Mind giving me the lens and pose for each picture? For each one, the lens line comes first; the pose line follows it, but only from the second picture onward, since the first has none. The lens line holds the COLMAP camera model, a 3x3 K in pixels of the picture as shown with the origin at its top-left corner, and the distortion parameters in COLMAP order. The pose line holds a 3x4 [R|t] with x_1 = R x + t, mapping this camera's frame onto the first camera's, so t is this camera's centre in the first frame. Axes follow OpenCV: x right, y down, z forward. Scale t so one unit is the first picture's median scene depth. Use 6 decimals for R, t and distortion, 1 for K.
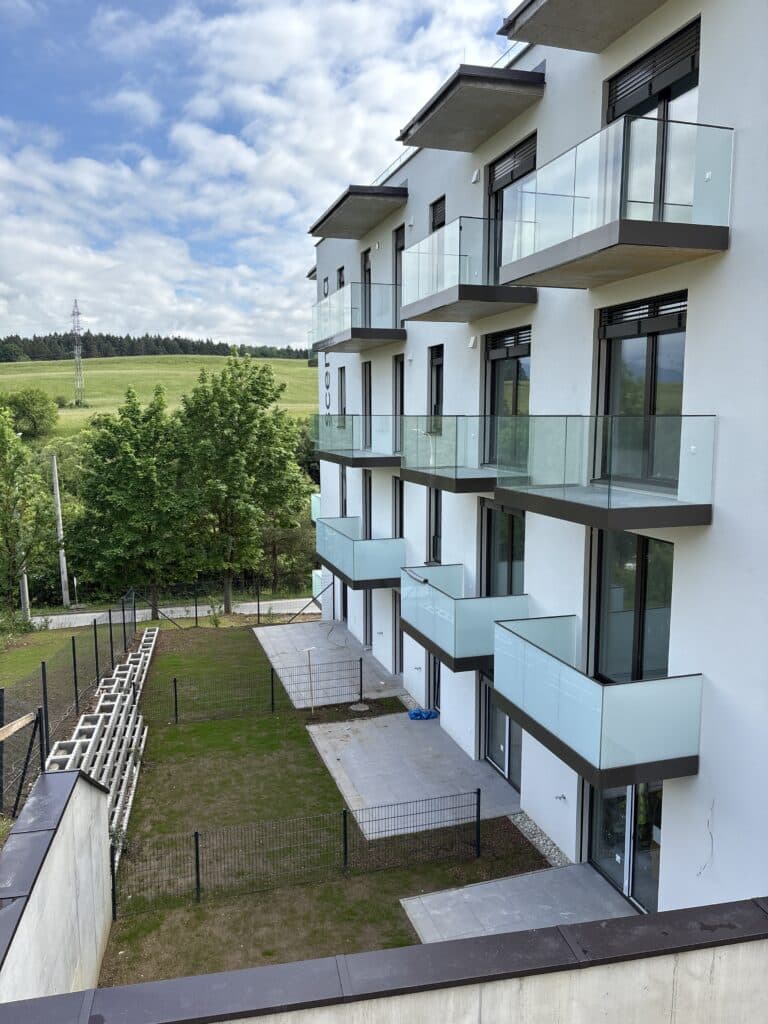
lens RADIAL K [[775.0, 0, 378.7], [0, 775.0, 514.3], [0, 0, 1]] dist [-0.000022, 0.001773]
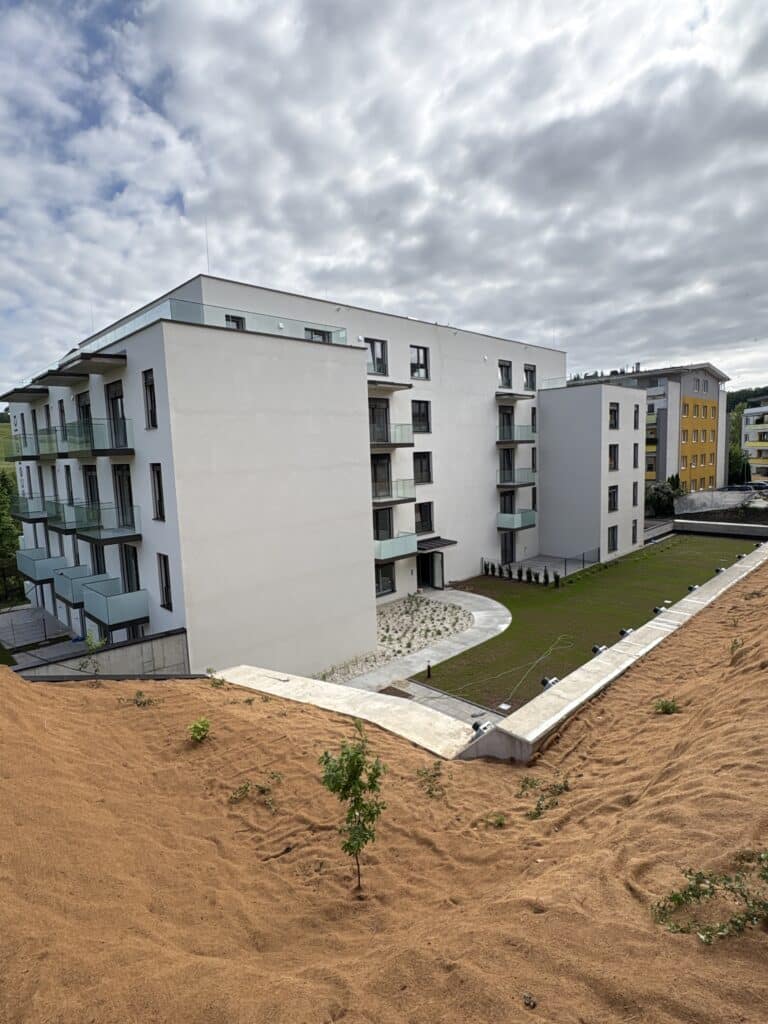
lens RADIAL K [[525.9, 0, 387.5], [0, 525.9, 503.7], [0, 0, 1]] dist [-0.004692, -0.000854]
pose [[0.886189, -0.074313, 0.457325, 0.143391], [0.092660, 0.995539, -0.017784, -0.002530], [-0.453964, 0.058136, 0.889122, -0.539643]]
